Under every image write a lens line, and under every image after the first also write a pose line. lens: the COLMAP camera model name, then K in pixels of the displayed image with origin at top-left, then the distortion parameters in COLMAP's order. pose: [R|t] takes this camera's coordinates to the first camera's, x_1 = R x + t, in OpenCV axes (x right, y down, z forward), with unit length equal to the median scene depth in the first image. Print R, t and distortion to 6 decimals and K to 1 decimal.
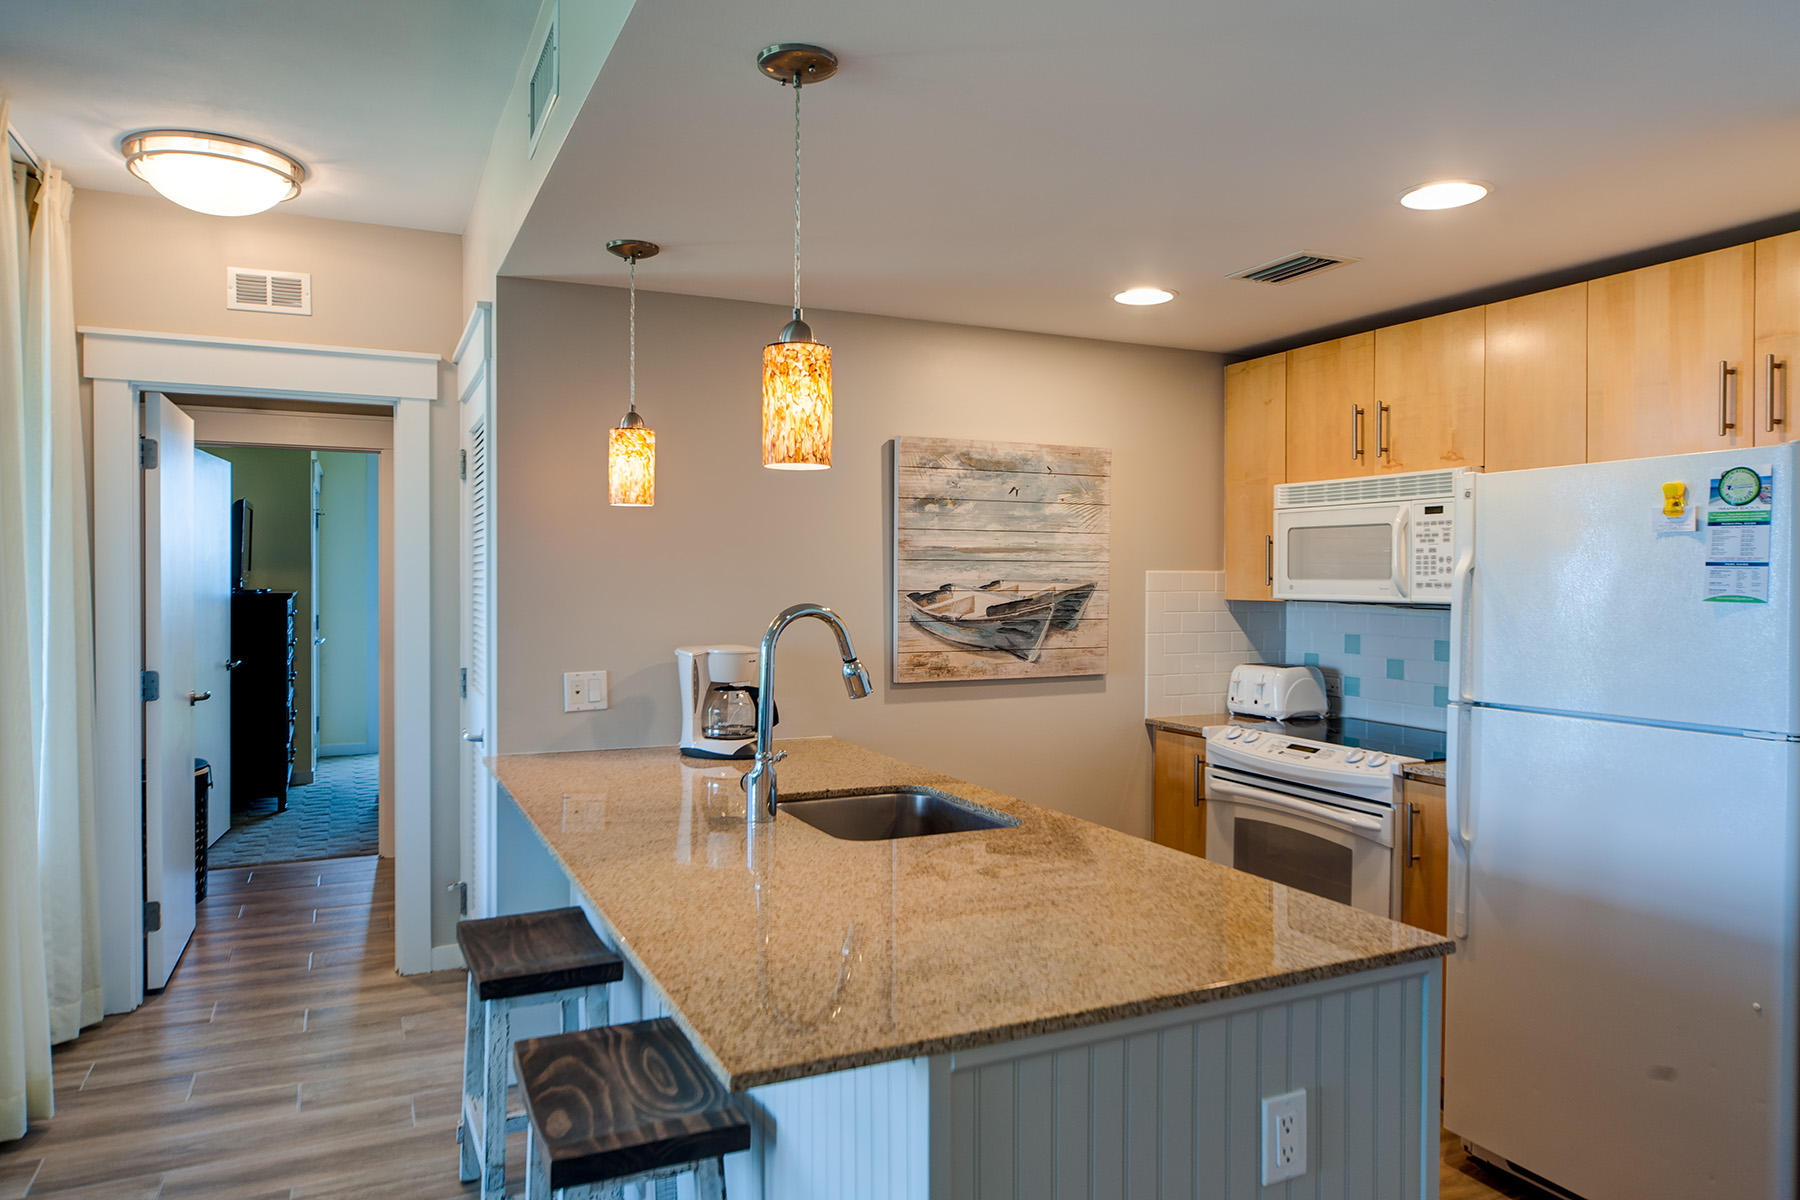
lens RADIAL K [[1186.3, 0, 896.1], [0, 1186.3, 591.4], [0, 0, 1]] dist [-0.000854, -0.001314]
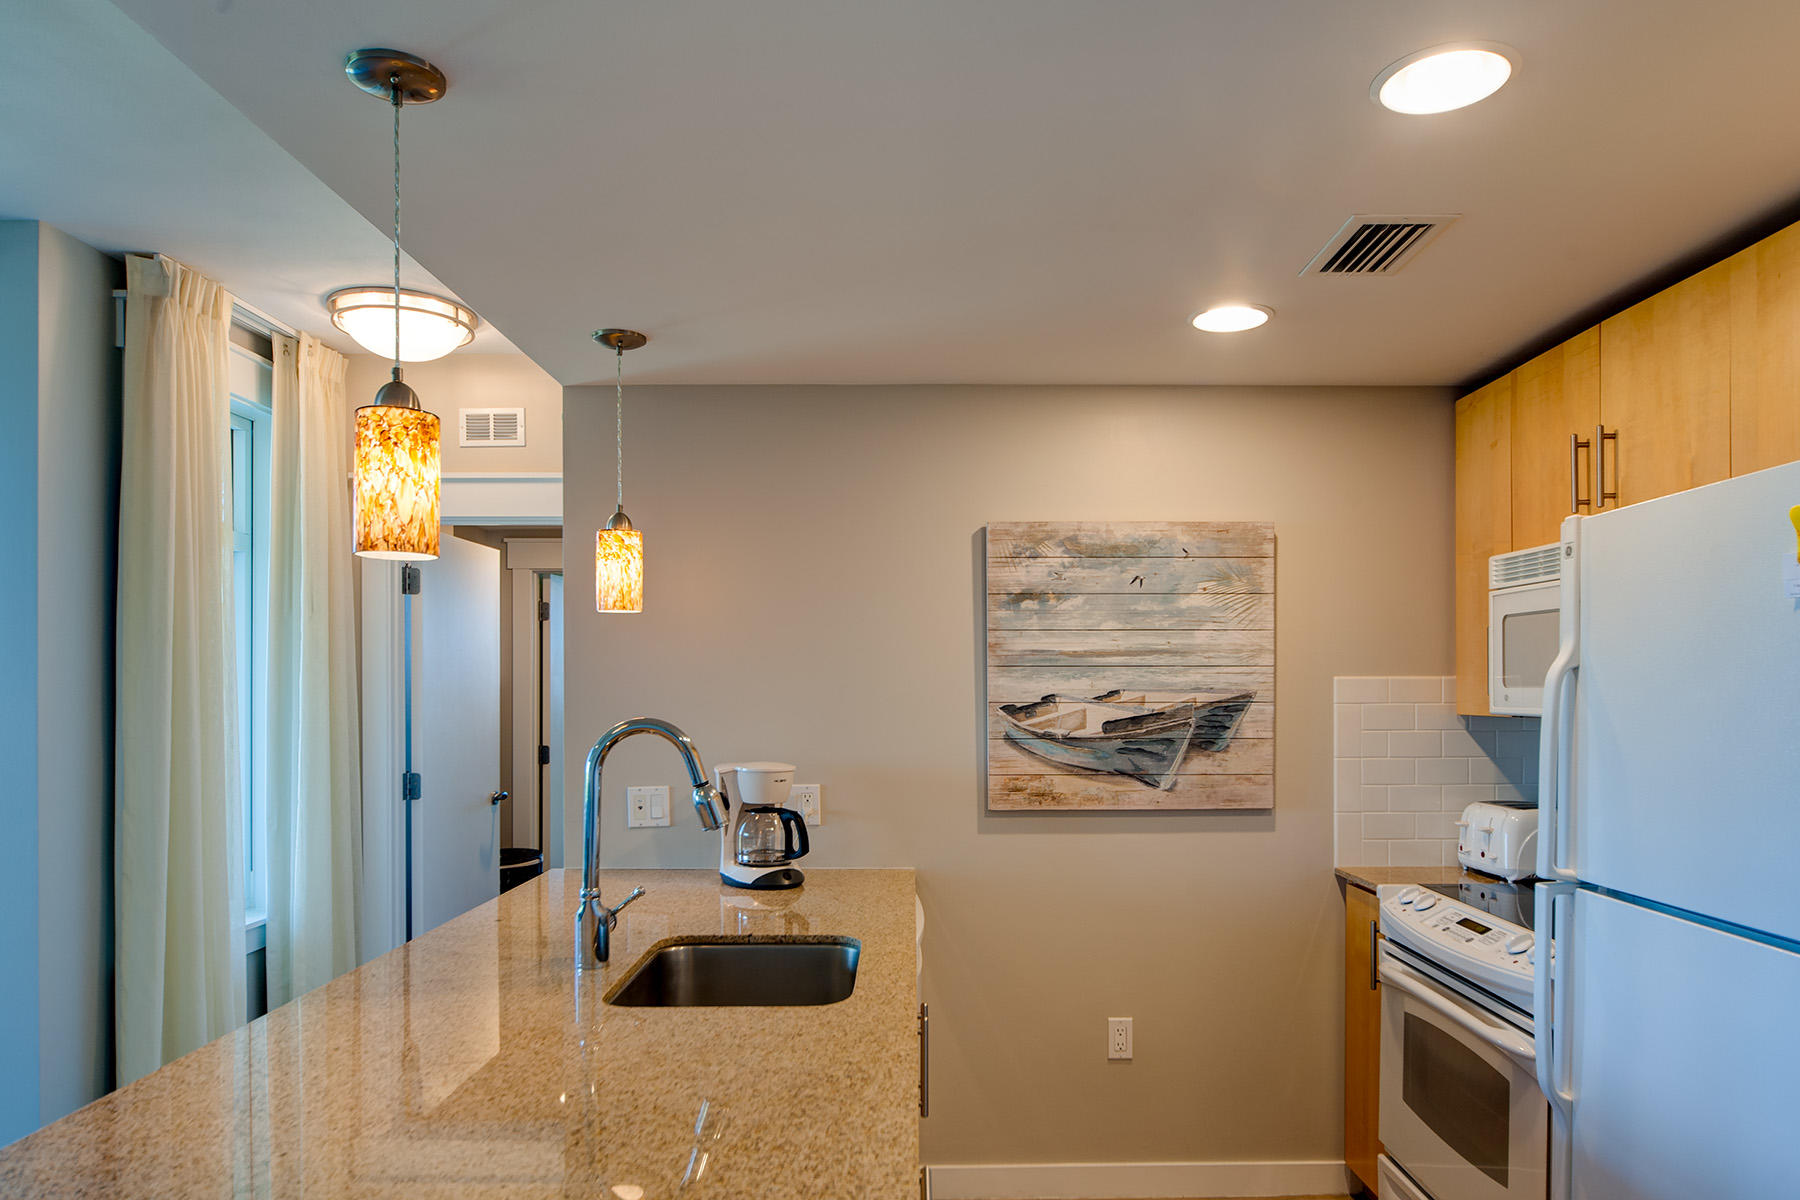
lens RADIAL K [[1174.9, 0, 907.1], [0, 1174.9, 687.9], [0, 0, 1]] dist [0.000962, 0.000311]
pose [[0.909208, -0.004857, -0.416314, 0.296449], [-0.000007, 0.999932, -0.011683, -0.001140], [0.416343, 0.010625, 0.909146, 0.199972]]
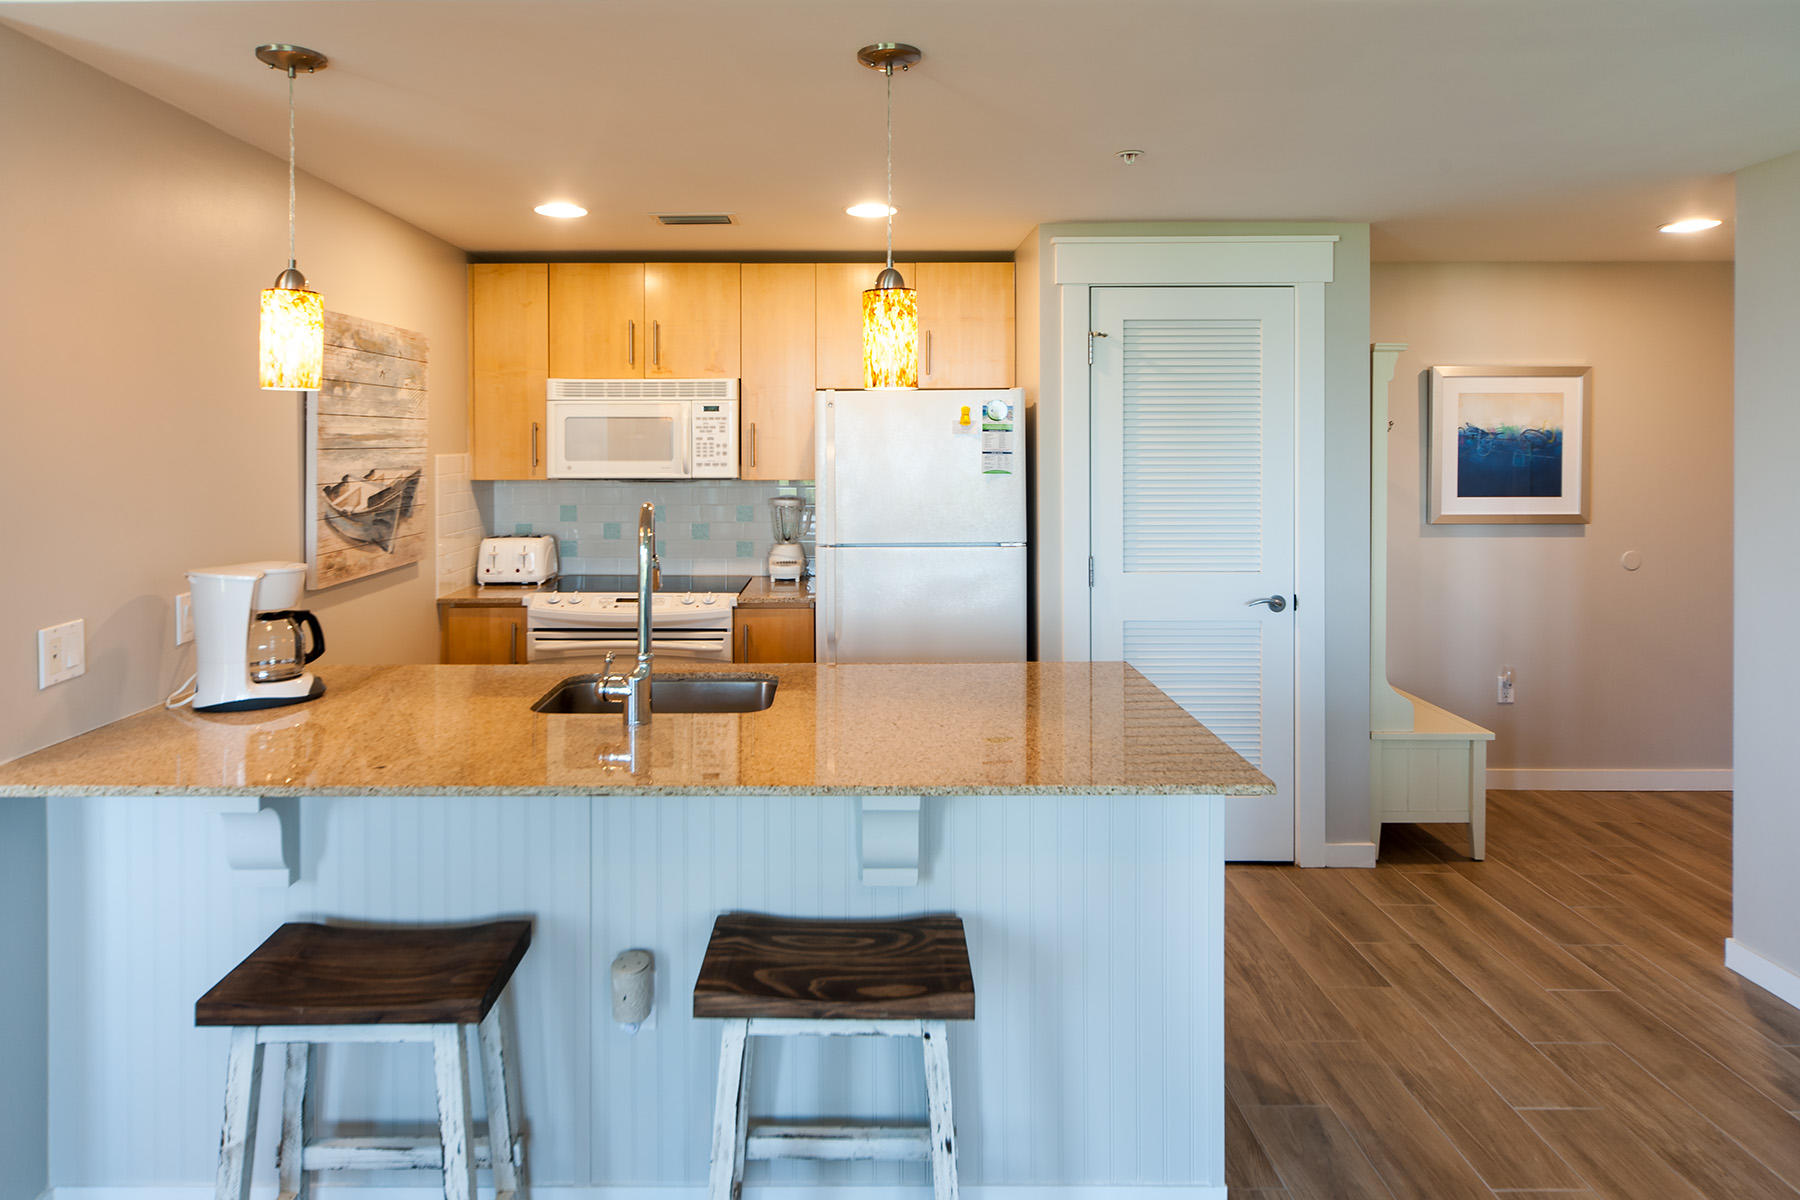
lens RADIAL K [[1124.0, 0, 887.0], [0, 1124.0, 445.7], [0, 0, 1]] dist [-0.002654, 0.000256]
pose [[0.404085, -0.009355, 0.914674, -0.574118], [0.014436, 0.999888, 0.003849, -0.025886], [-0.914607, 0.011649, 0.404175, 0.272580]]
